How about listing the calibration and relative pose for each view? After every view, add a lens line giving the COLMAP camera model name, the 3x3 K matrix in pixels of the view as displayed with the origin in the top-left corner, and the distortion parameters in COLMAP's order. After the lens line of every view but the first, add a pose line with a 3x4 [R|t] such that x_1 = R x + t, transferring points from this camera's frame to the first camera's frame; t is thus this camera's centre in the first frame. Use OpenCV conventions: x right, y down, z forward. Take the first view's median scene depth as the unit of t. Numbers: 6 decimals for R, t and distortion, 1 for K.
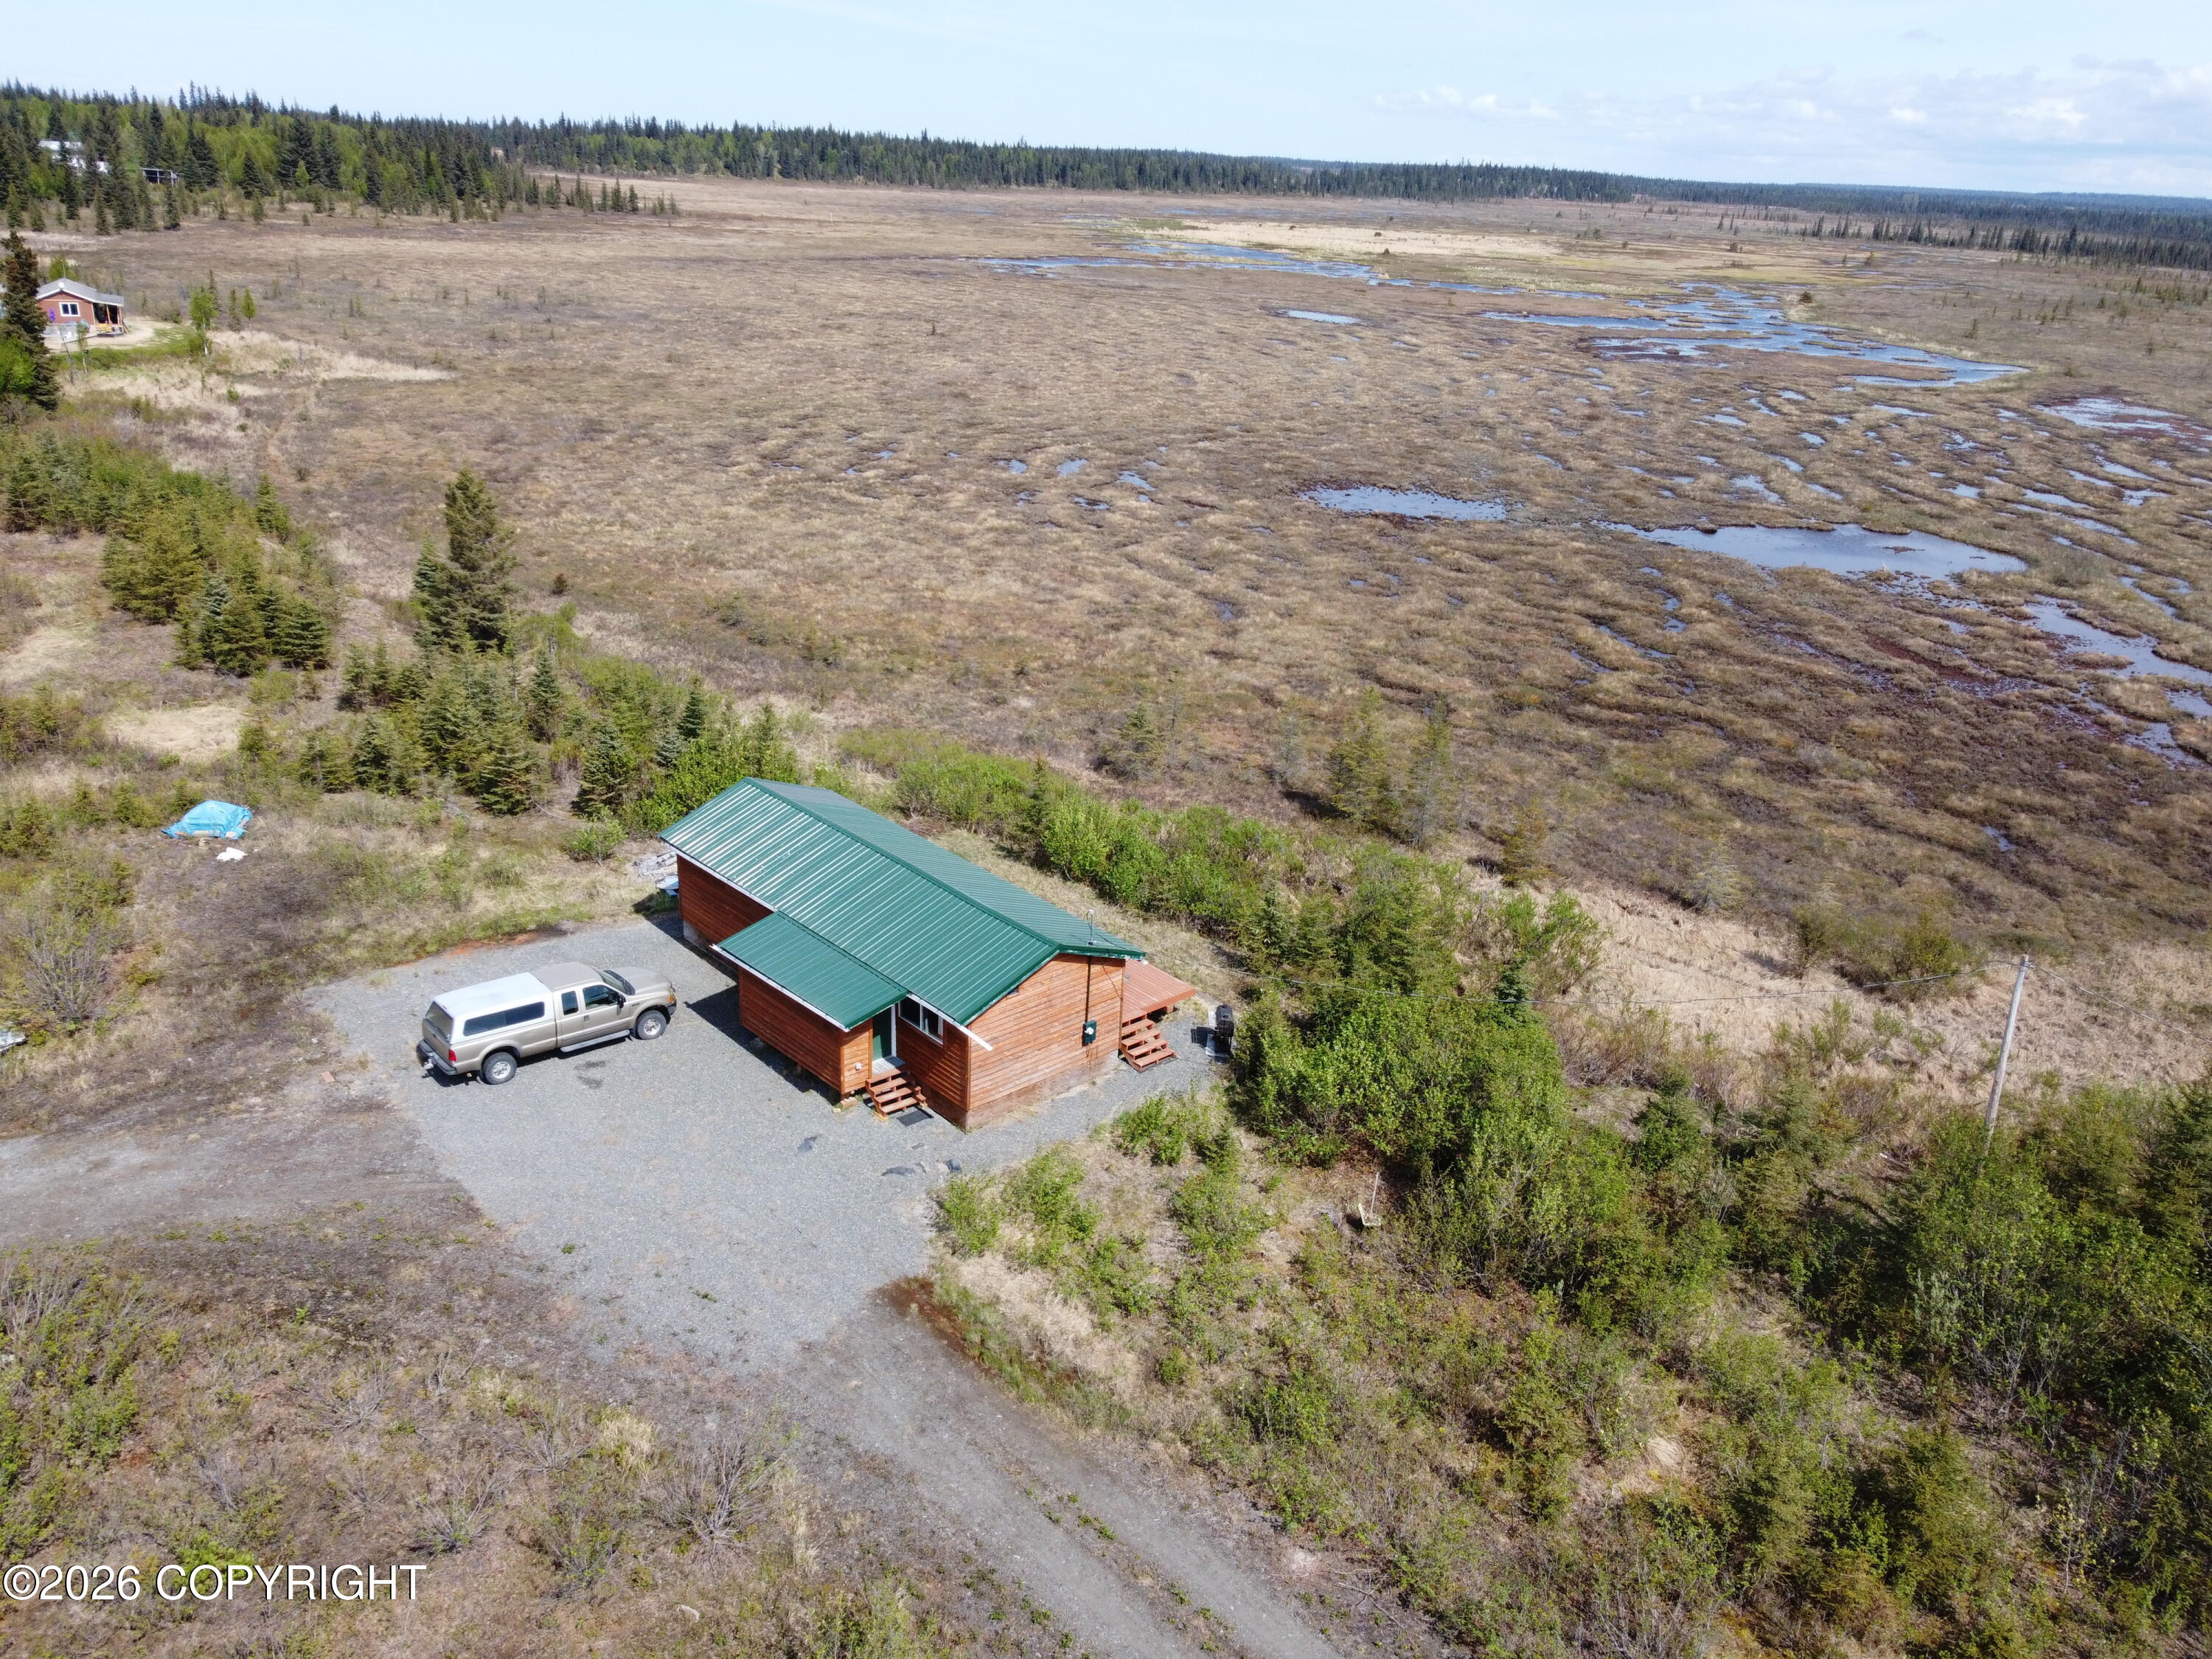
lens RADIAL K [[1685.5, 0, 1098.4], [0, 1685.5, 836.8], [0, 0, 1]] dist [0.003355, -0.009395]
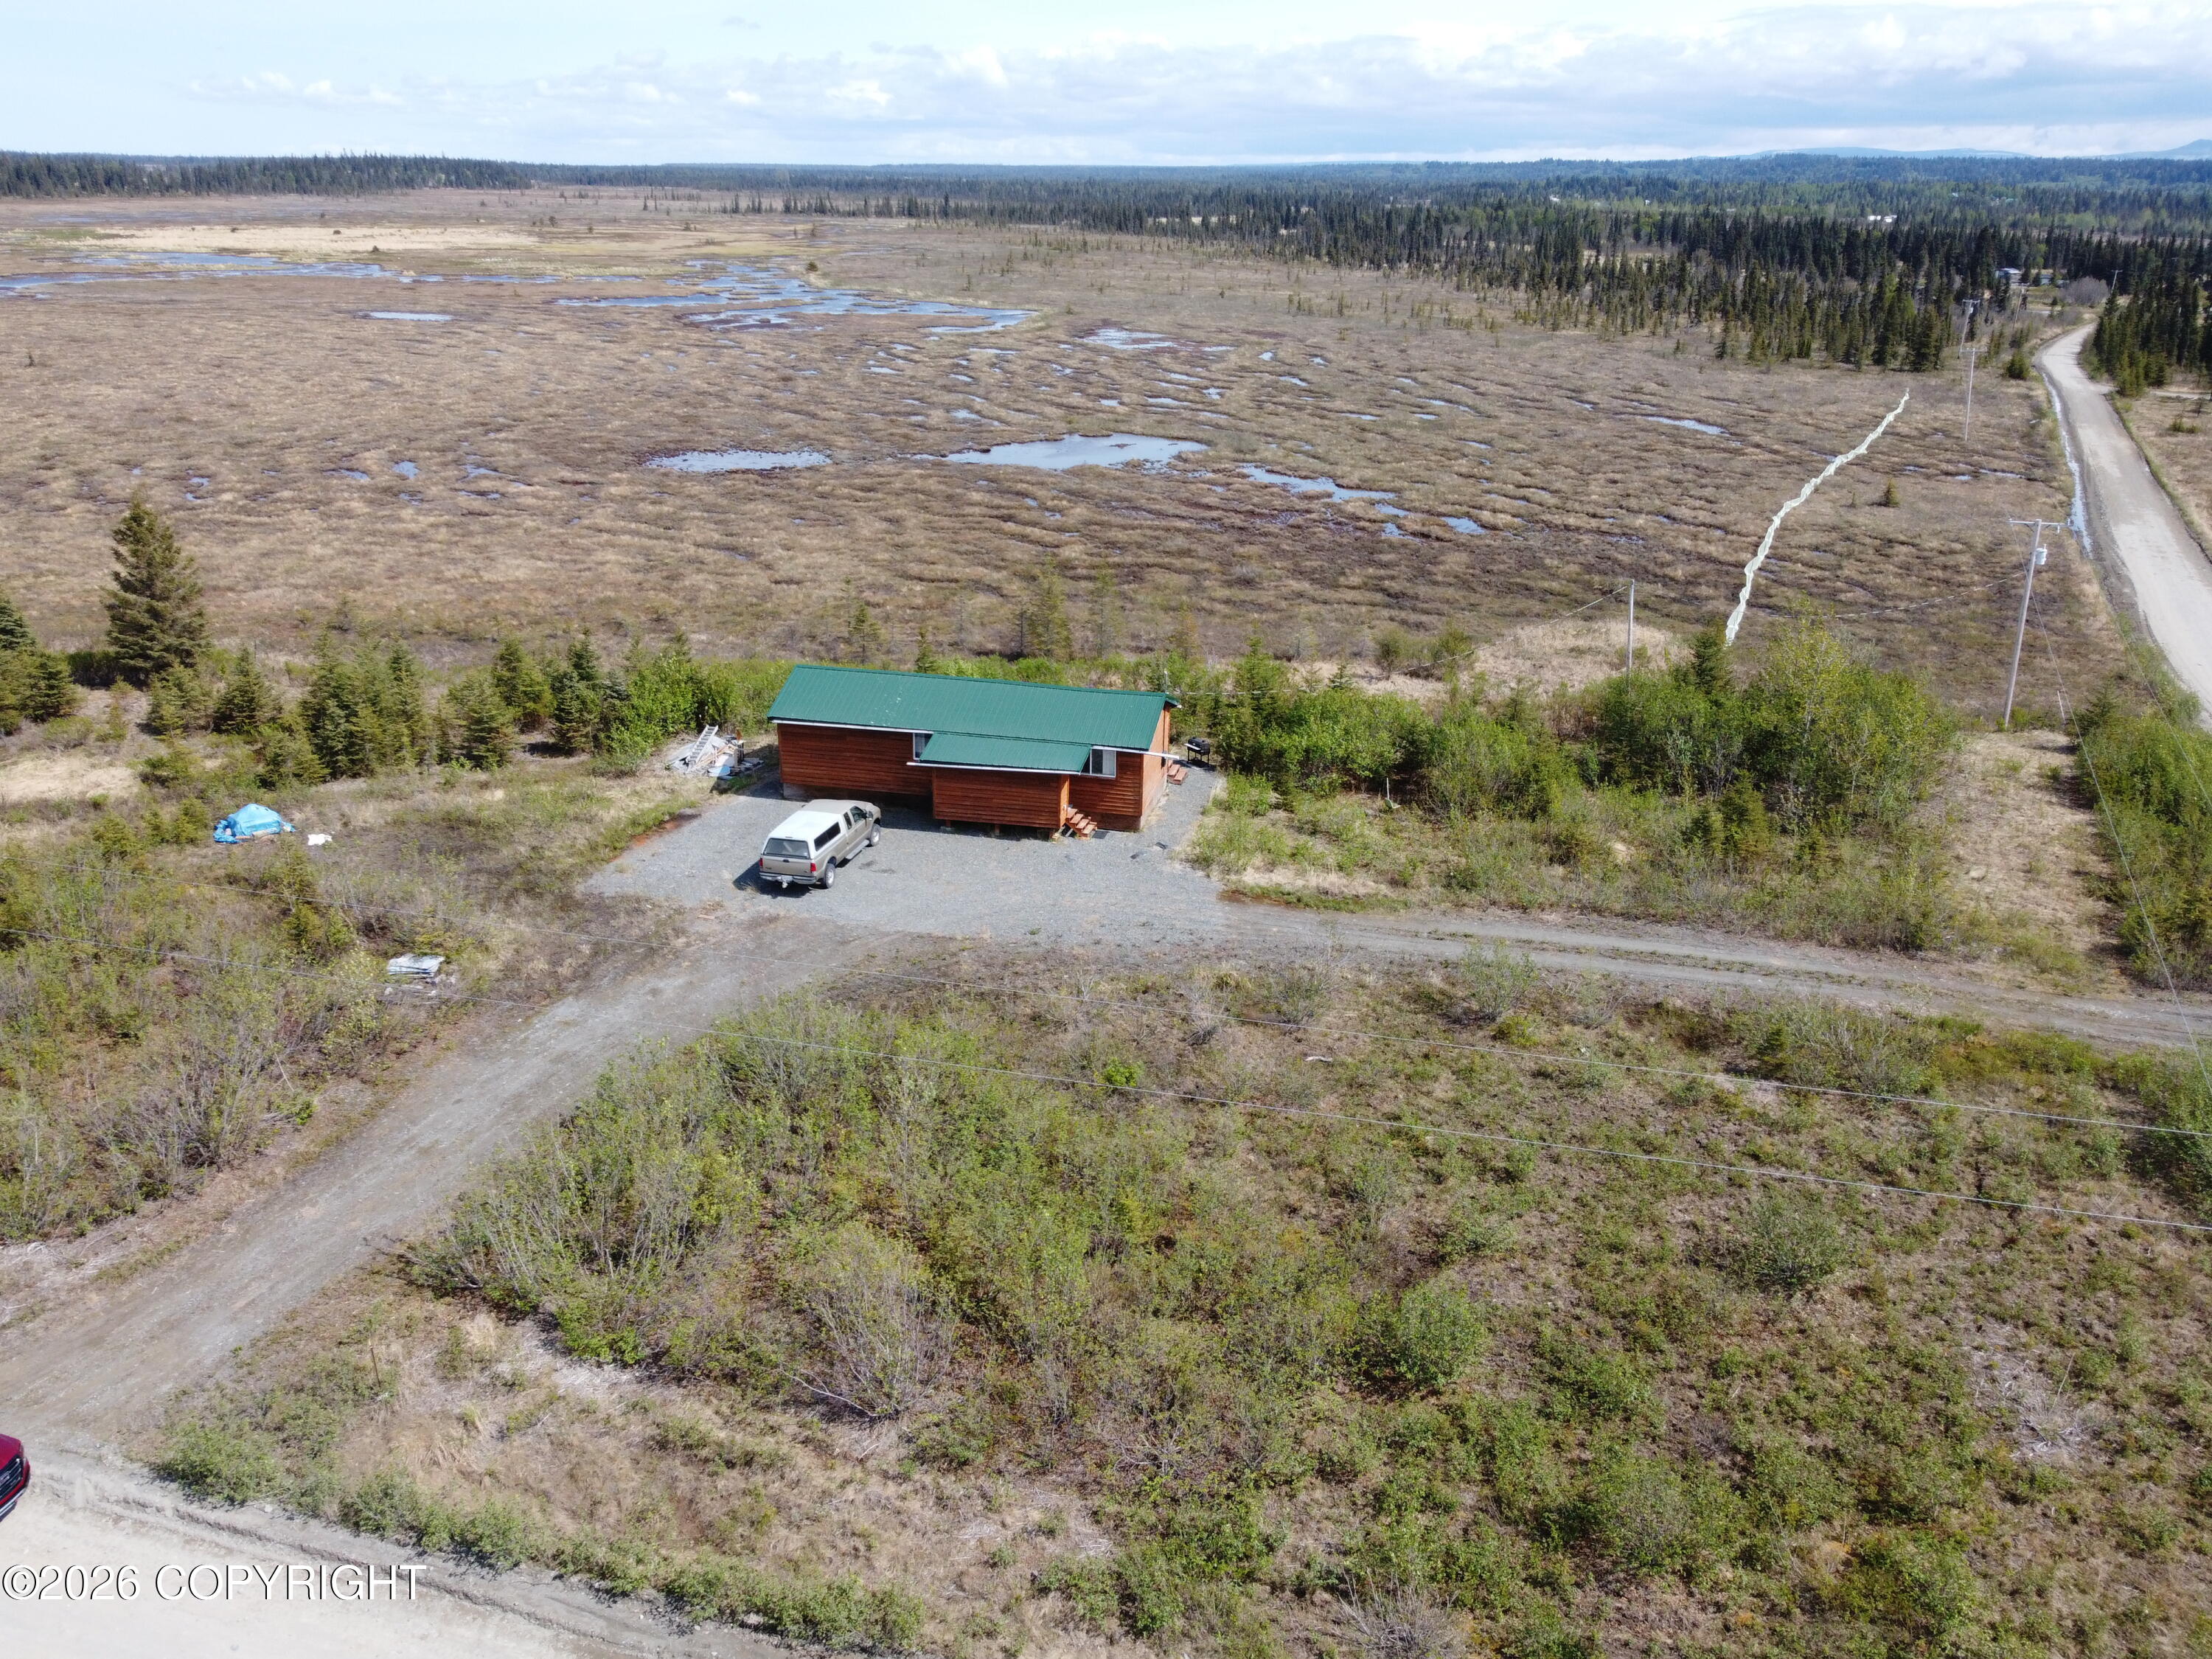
lens RADIAL K [[1685.5, 0, 1101.1], [0, 1685.5, 838.2], [0, 0, 1]] dist [0.003355, -0.009395]
pose [[0.818615, -0.239907, 0.521837, -0.202795], [0.235417, 0.968907, 0.076140, 0.013978], [-0.523878, 0.060520, 0.849640, -0.054023]]
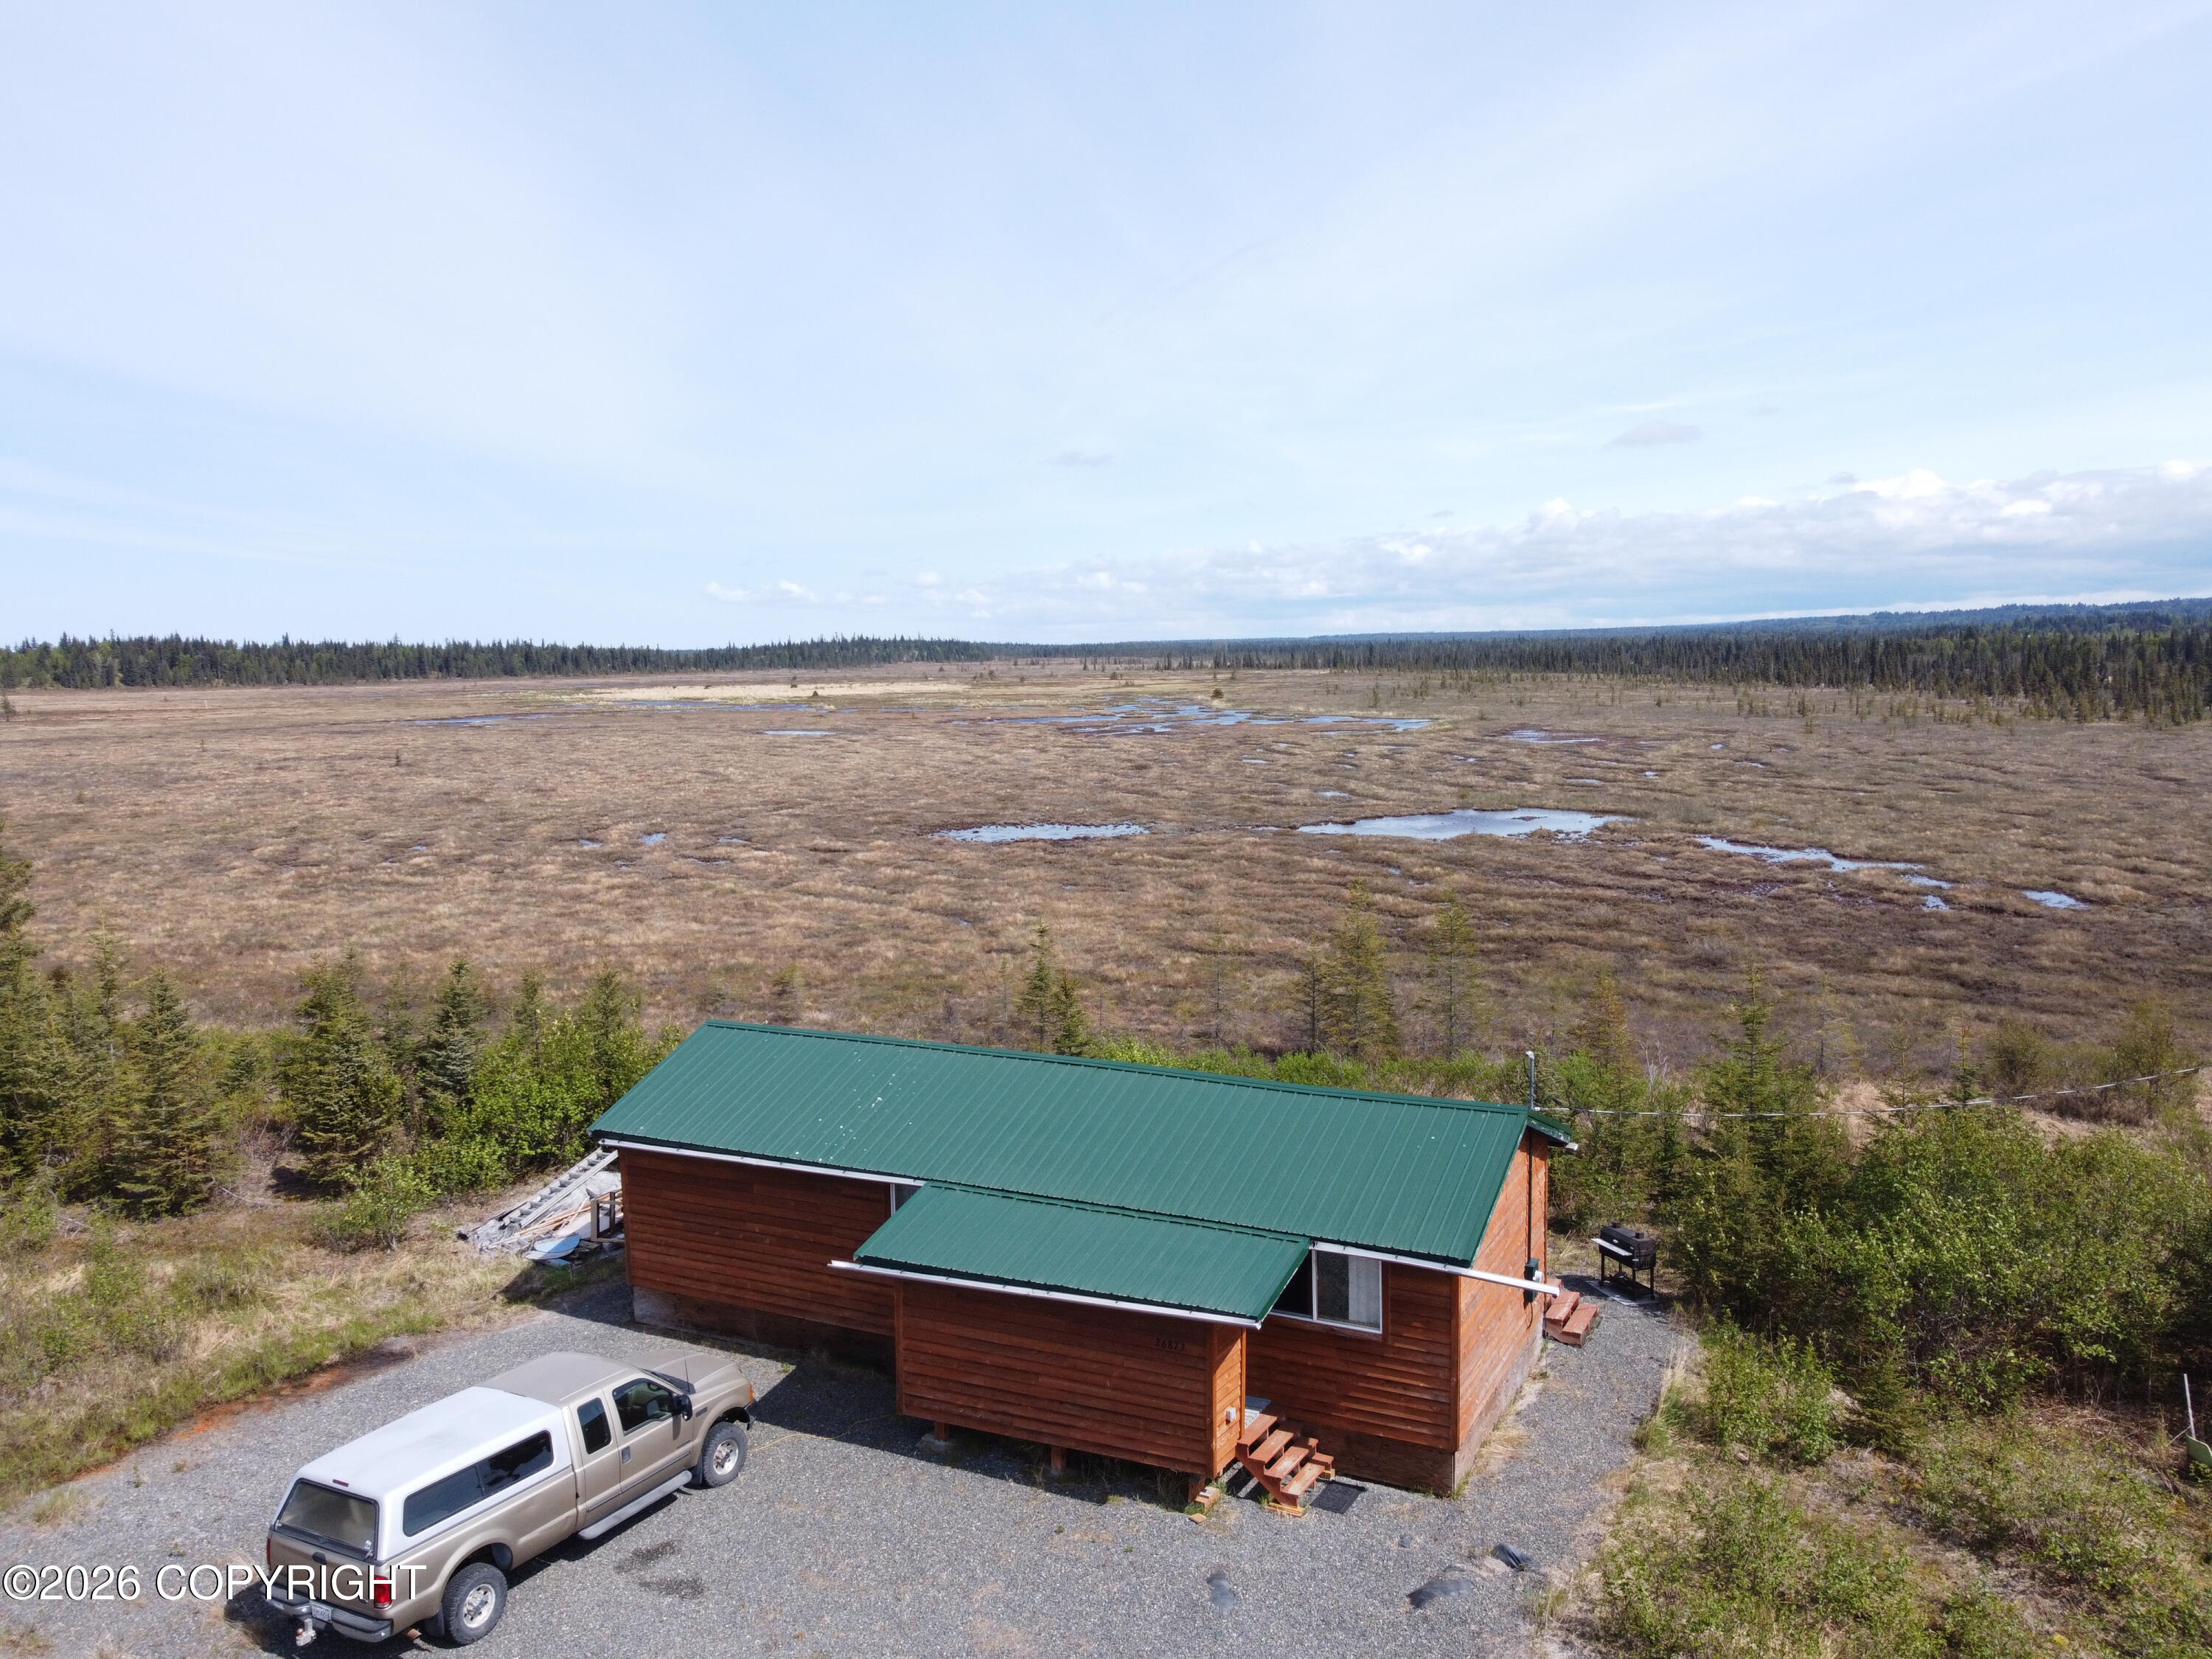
lens RADIAL K [[1685.5, 0, 1098.3], [0, 1685.5, 832.0], [0, 0, 1]] dist [0.003355, -0.009395]
pose [[0.933661, -0.100603, 0.343739, -0.078776], [0.189665, 0.953002, -0.236250, 0.018863], [-0.303817, 0.285773, 0.908862, 0.115513]]
